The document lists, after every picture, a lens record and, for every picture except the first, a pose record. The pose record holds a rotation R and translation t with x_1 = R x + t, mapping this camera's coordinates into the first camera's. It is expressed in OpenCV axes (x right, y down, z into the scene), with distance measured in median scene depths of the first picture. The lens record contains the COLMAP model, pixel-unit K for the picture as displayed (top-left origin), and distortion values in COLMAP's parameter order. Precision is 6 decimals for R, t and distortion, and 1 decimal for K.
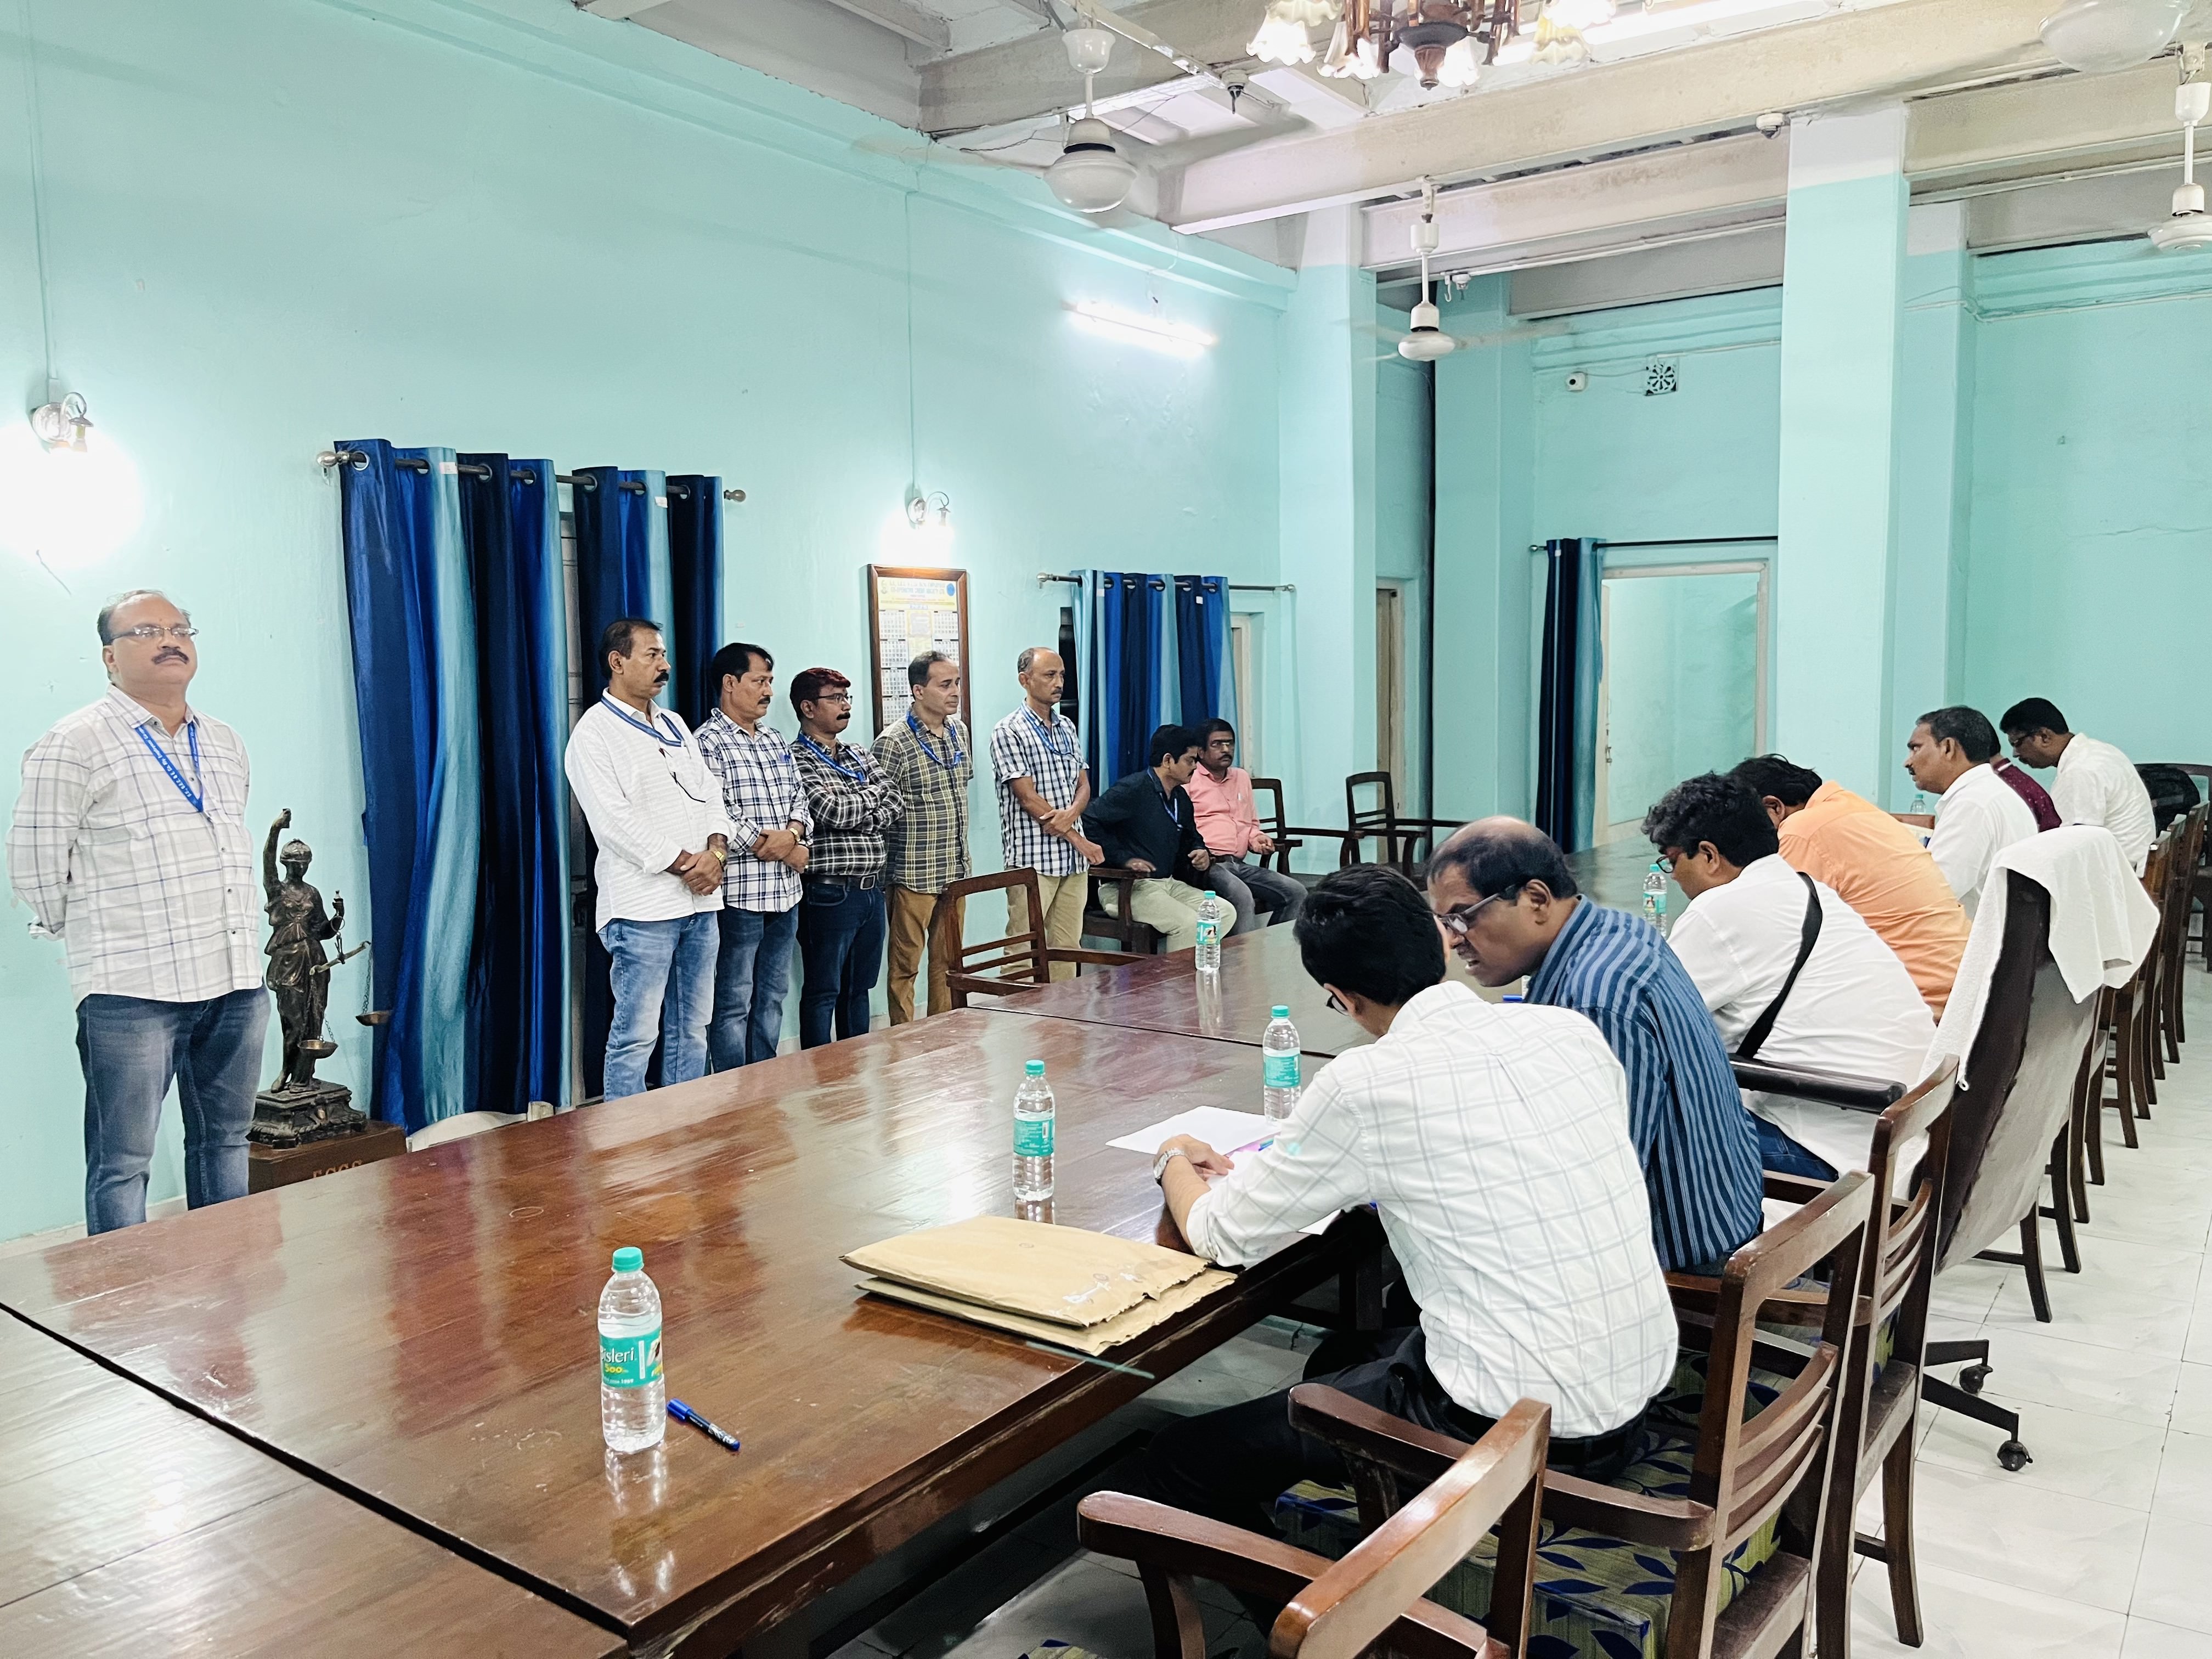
lens RADIAL K [[1672.5, 0, 1104.8], [0, 1672.5, 844.7], [0, 0, 1]] dist [0.053247, -0.058386]
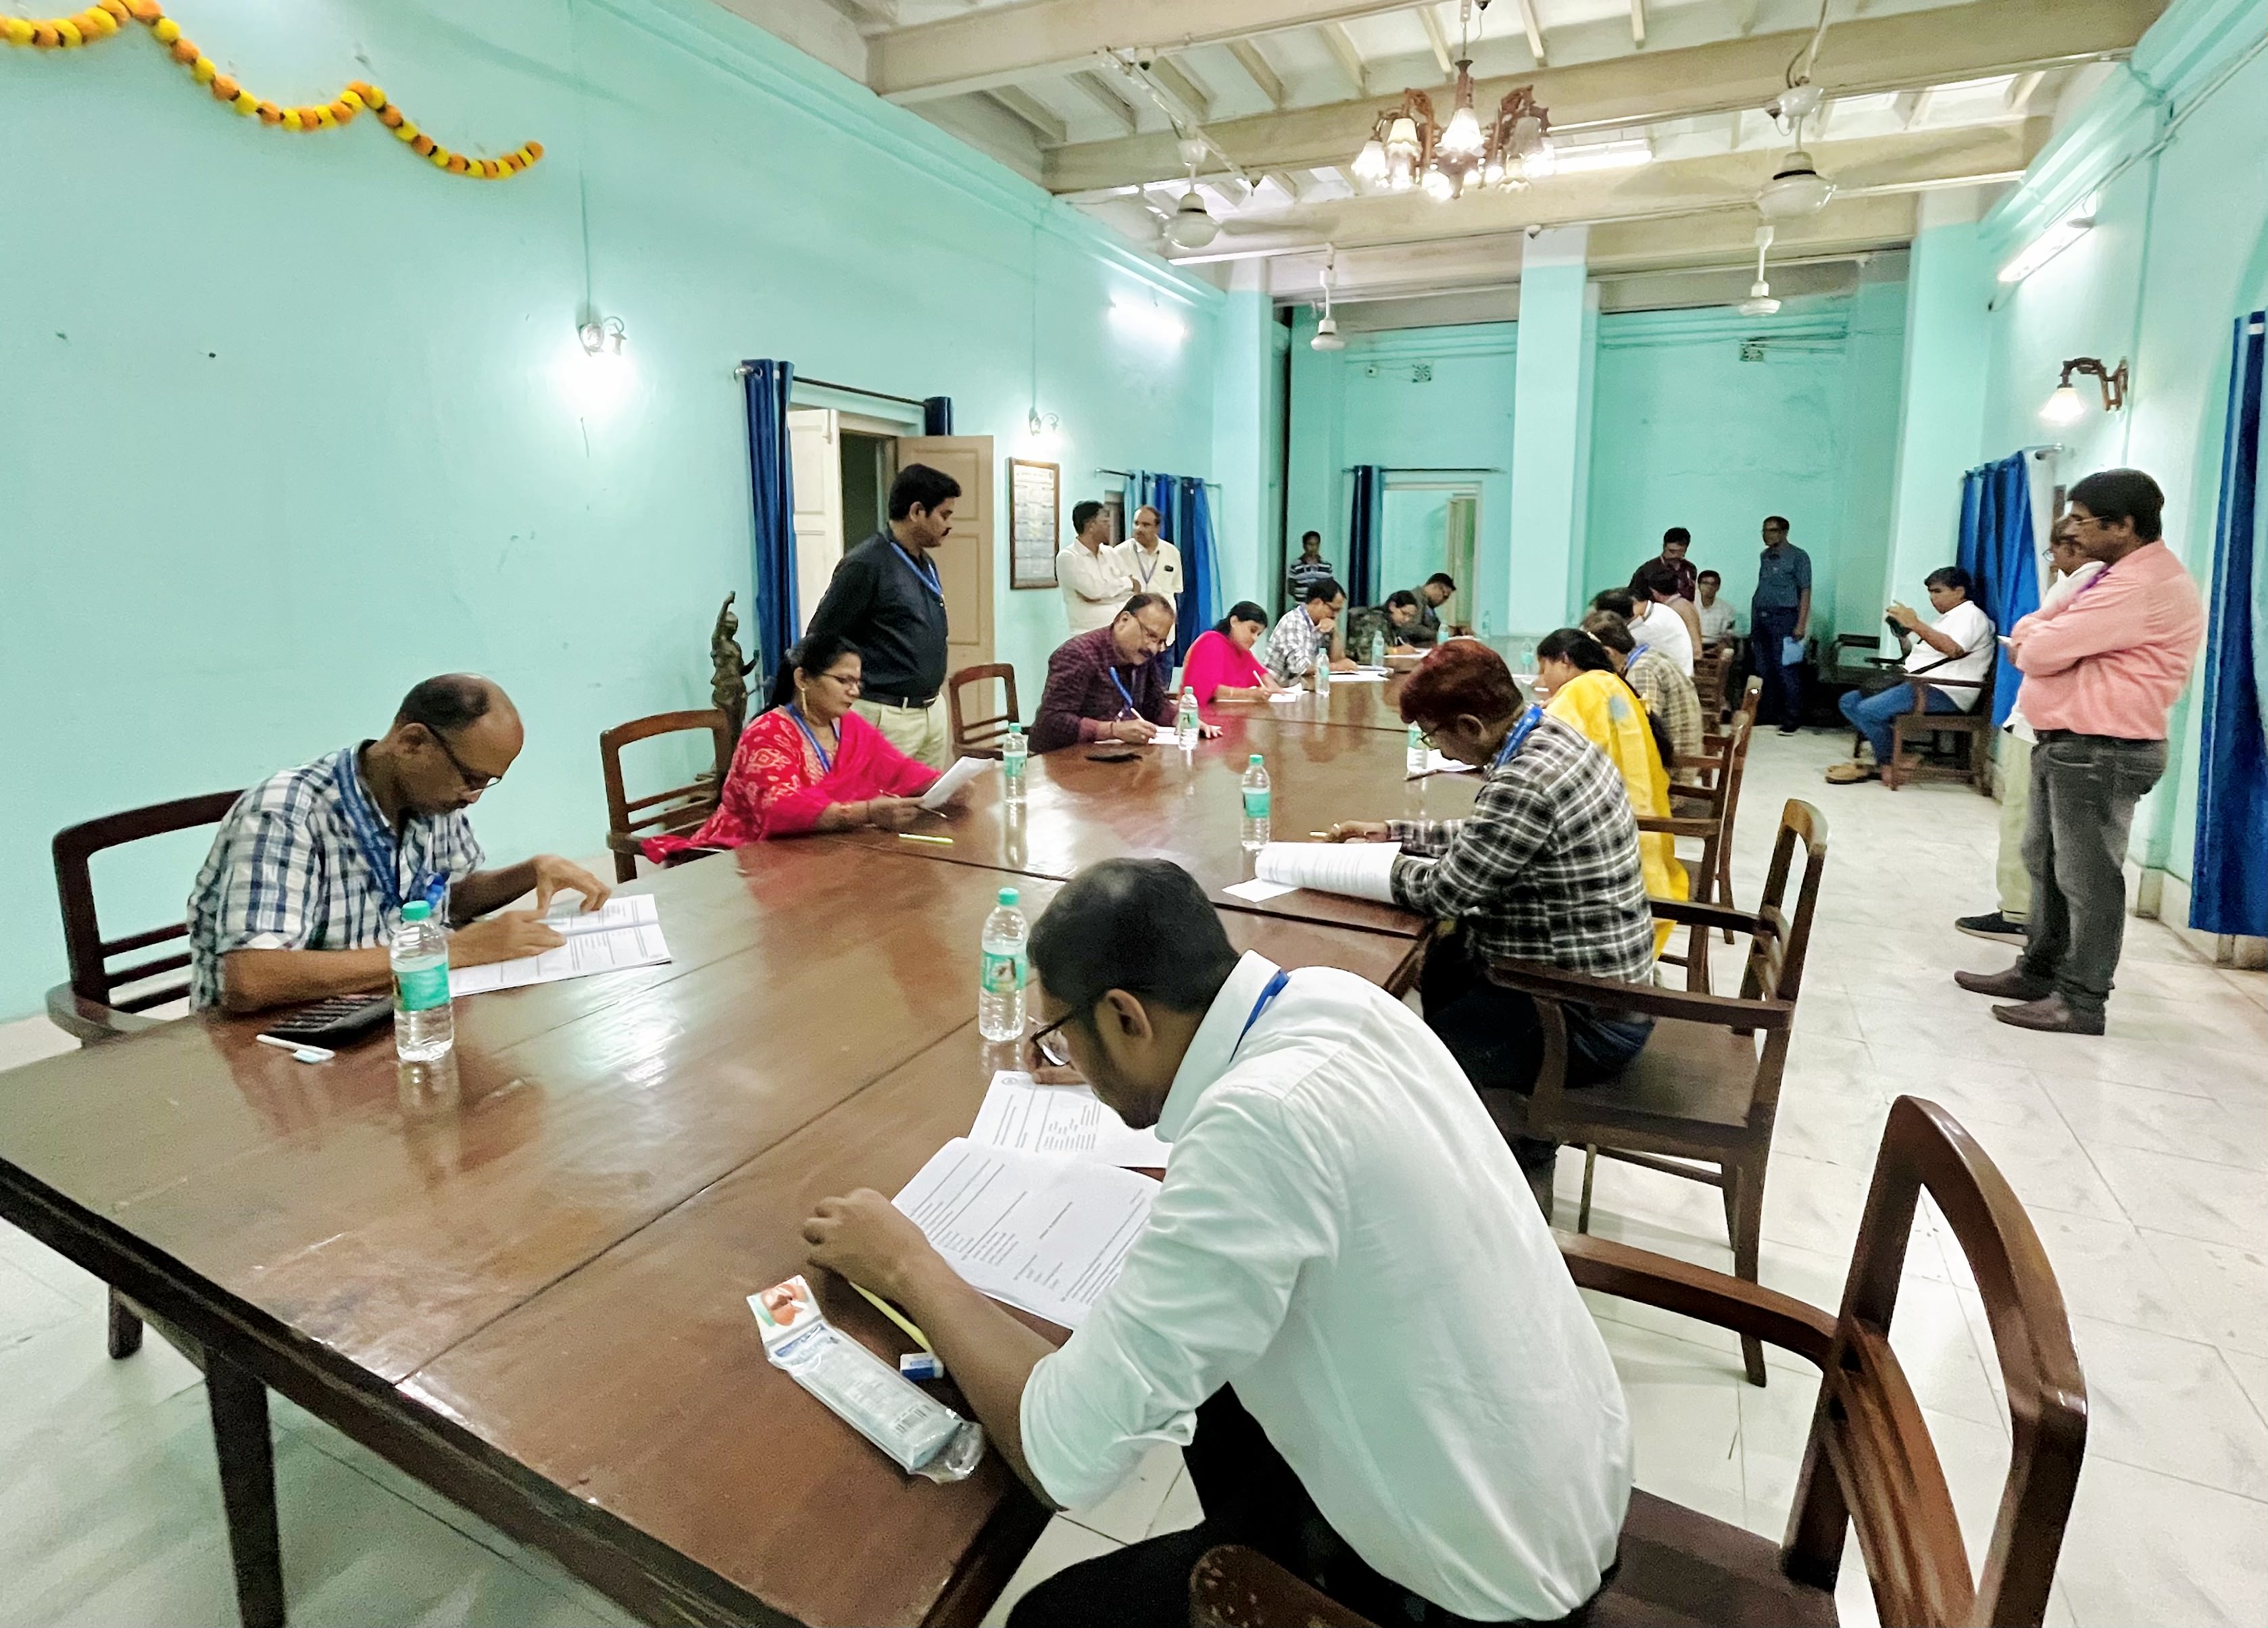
lens RADIAL K [[1104.5, 0, 1196.1], [0, 1104.5, 680.0], [0, 0, 1]] dist [-0.008184, 0.000161]
pose [[0.977803, -0.002471, 0.209511, -0.186722], [0.000652, 0.999962, 0.008749, 0.033100], [-0.209525, -0.008418, 0.977767, -0.056180]]
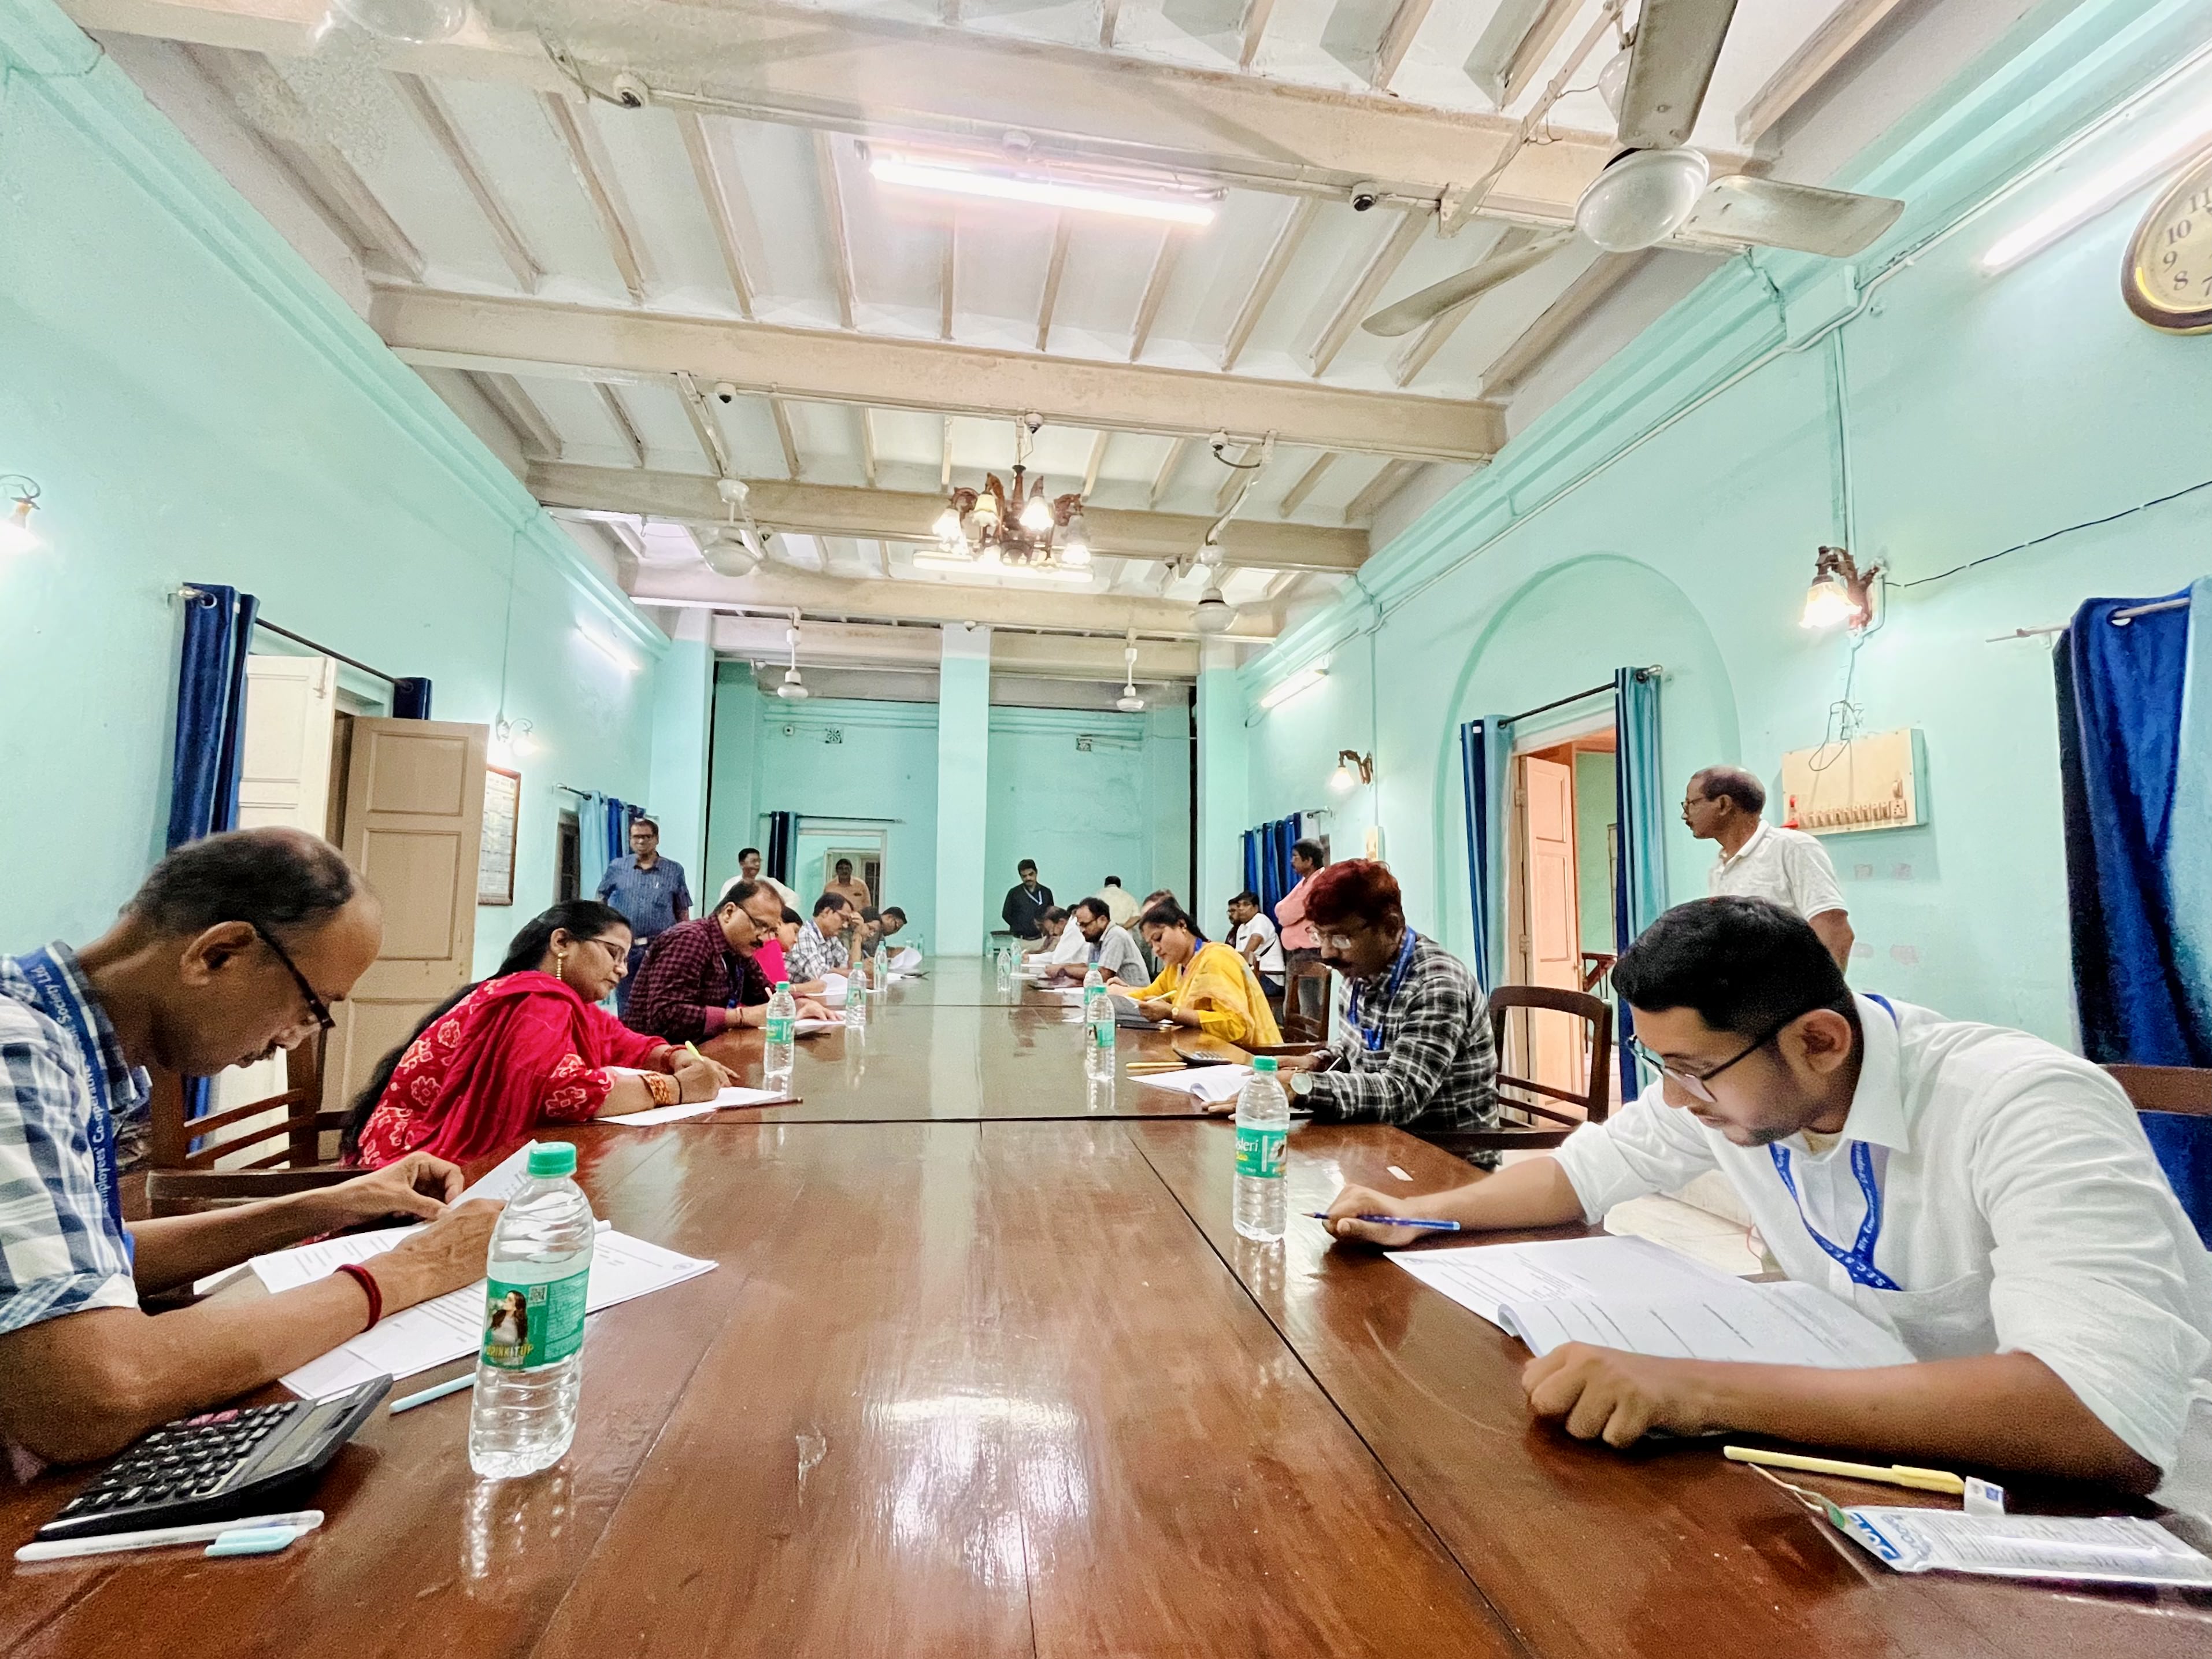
lens RADIAL K [[943.1, 0, 1106.0], [0, 943.1, 829.5], [0, 0, 1]] dist [-0.002274, 0.000626]
pose [[0.701291, 0.085865, 0.707685, -0.323870], [0.059771, 0.982142, -0.178396, 0.067146], [-0.710365, 0.167406, 0.683635, 0.071656]]
